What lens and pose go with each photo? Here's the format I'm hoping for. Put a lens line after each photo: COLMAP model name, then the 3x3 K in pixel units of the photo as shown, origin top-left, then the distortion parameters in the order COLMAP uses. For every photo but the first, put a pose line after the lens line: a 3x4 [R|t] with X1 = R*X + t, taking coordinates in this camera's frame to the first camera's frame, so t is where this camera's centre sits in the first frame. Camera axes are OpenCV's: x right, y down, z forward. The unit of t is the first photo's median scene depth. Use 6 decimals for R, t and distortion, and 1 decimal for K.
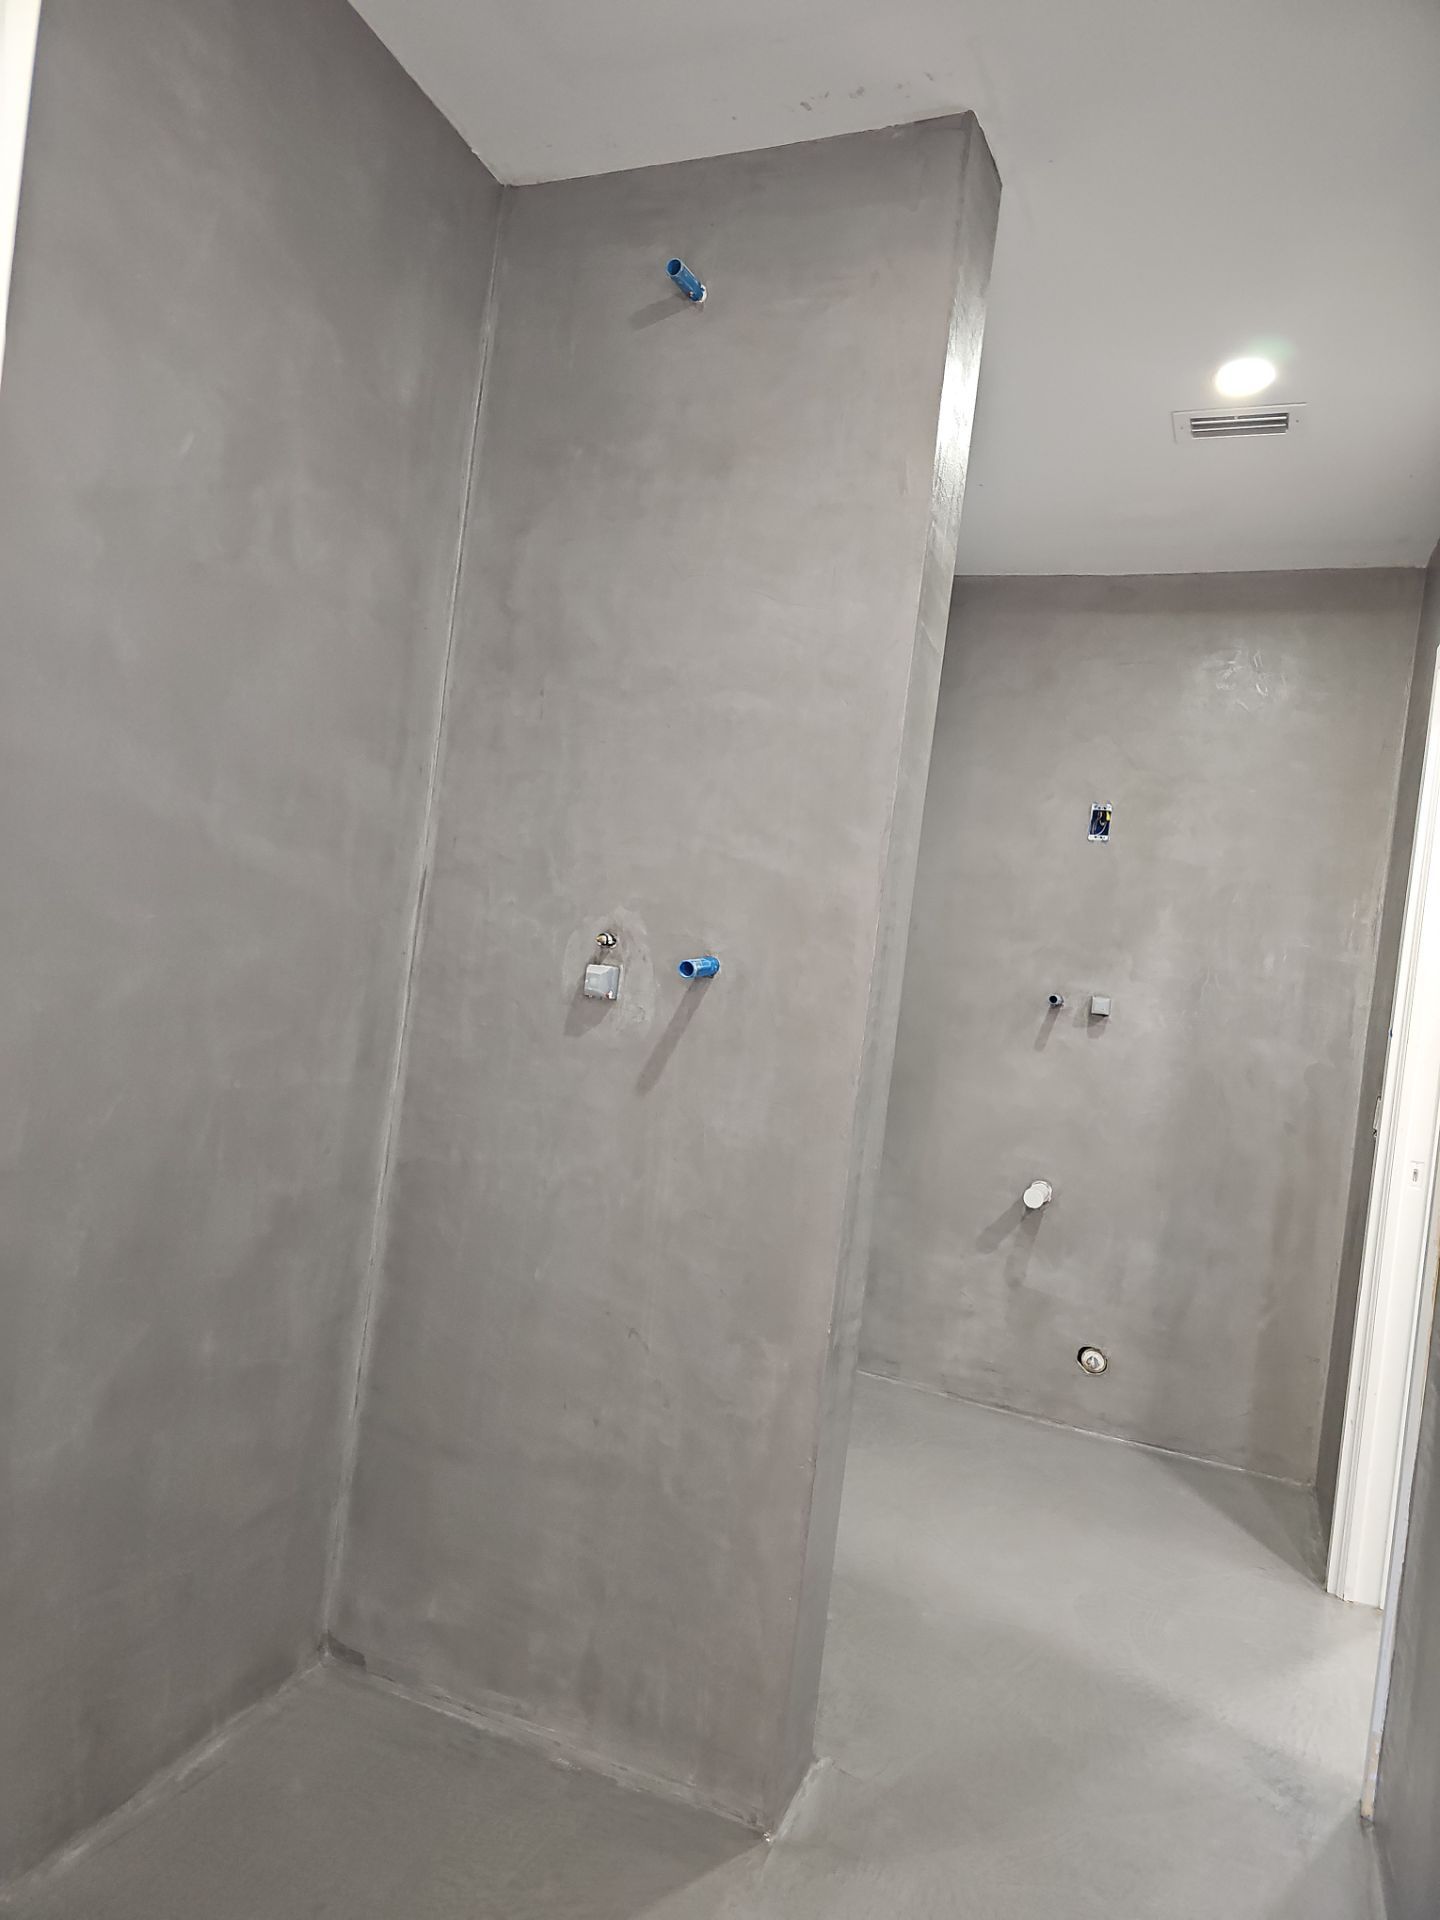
lens RADIAL K [[1270.5, 0, 720.0], [0, 1270.5, 960.0], [0, 0, 1]] dist [0.063685, -0.062505]
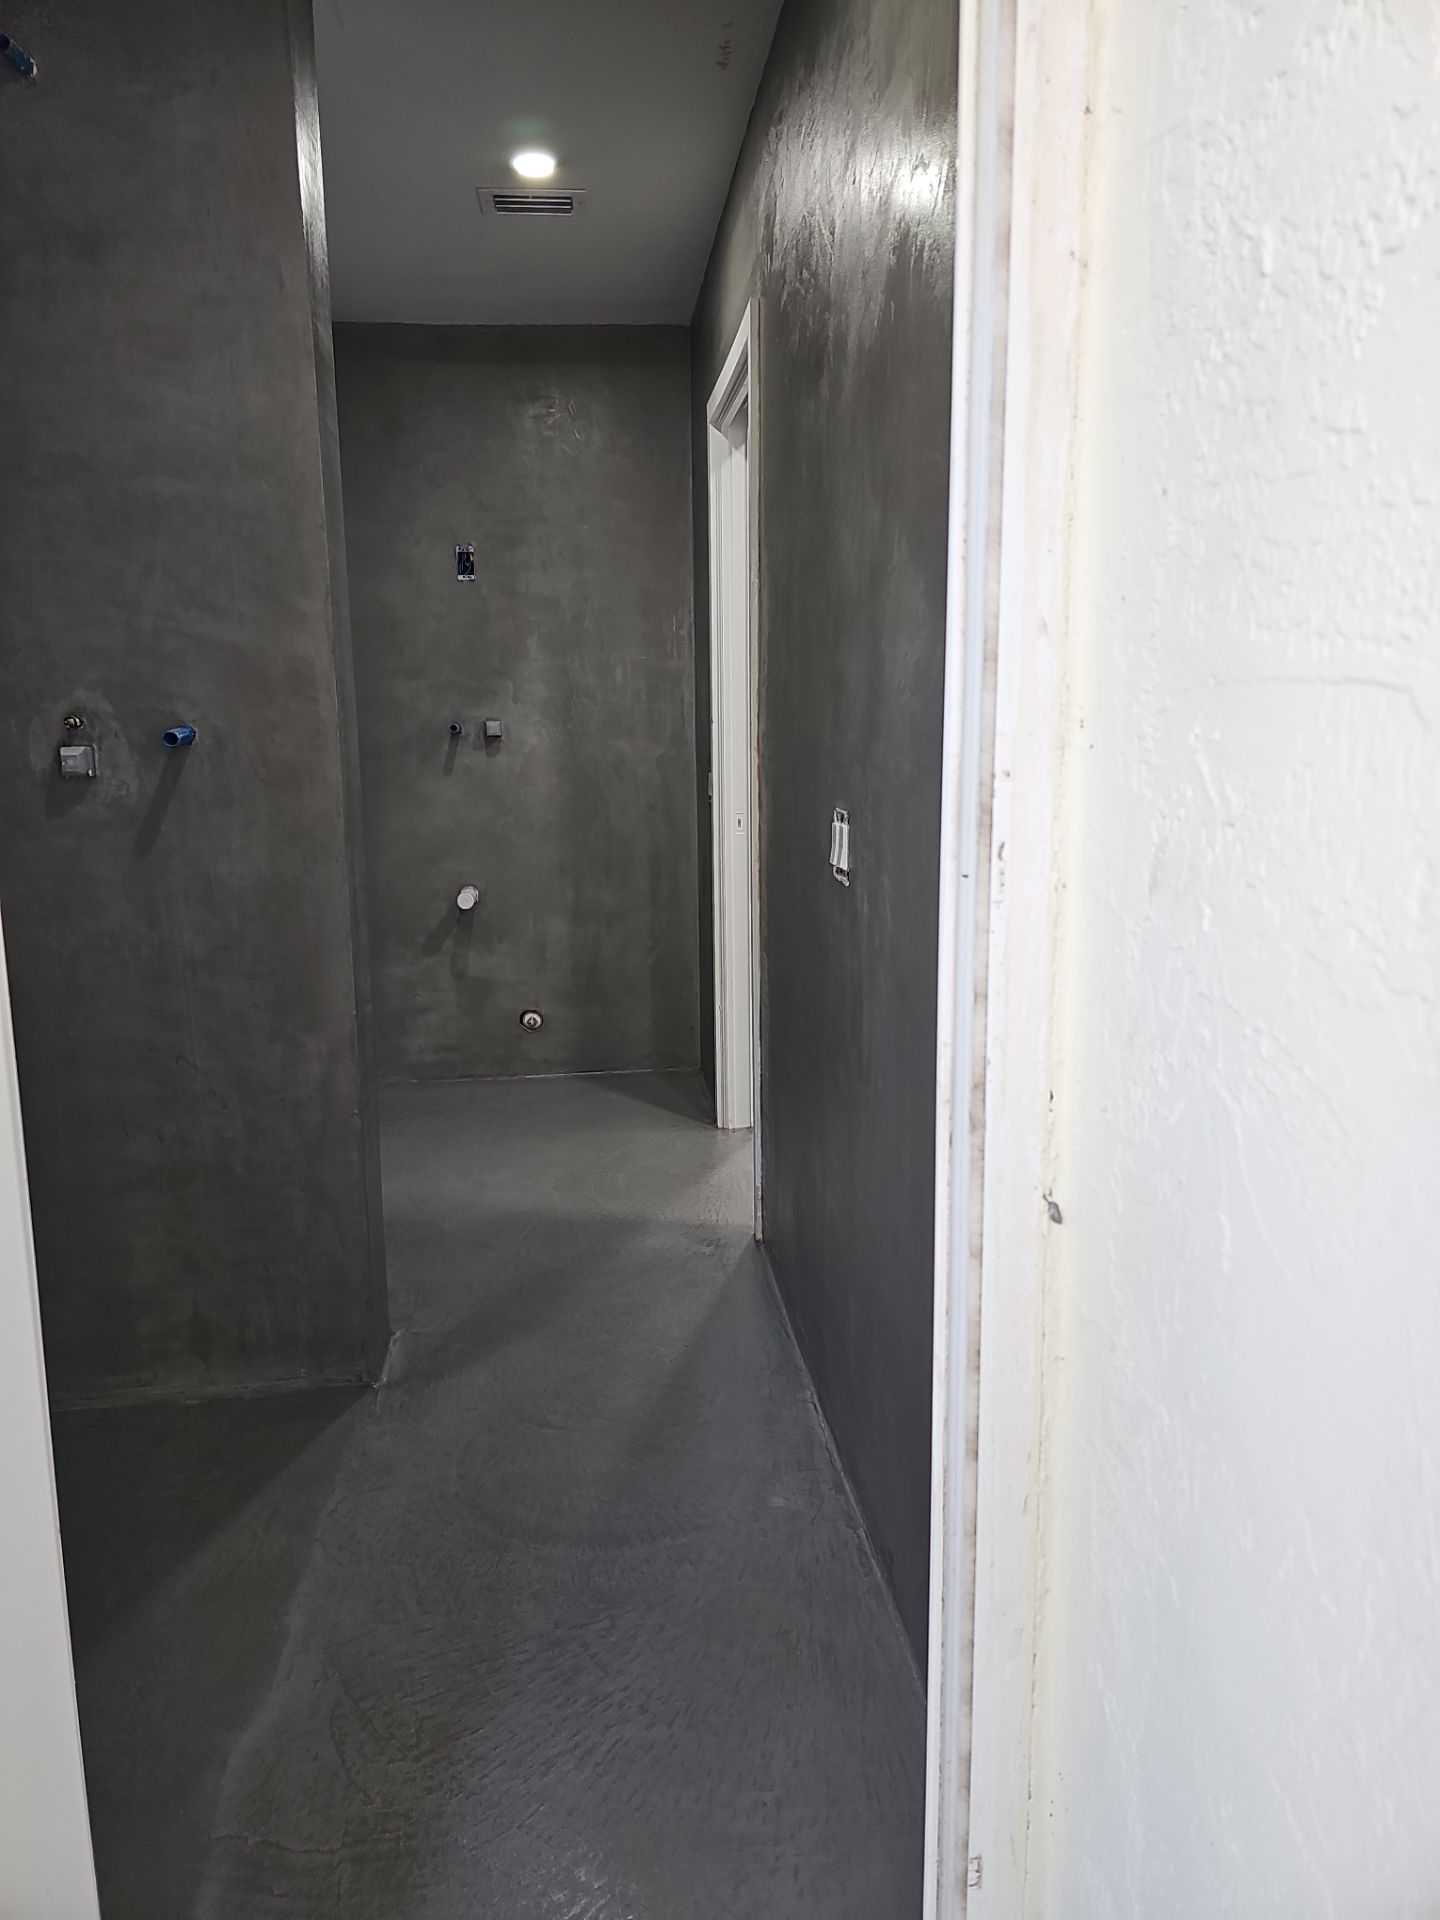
lens RADIAL K [[1270.5, 0, 720.0], [0, 1270.5, 960.0], [0, 0, 1]] dist [0.063685, -0.062505]
pose [[0.873612, -0.211110, 0.438446, -0.101774], [0.117317, 0.965791, 0.231269, -0.006890], [-0.472270, -0.150602, 0.868493, -0.186223]]
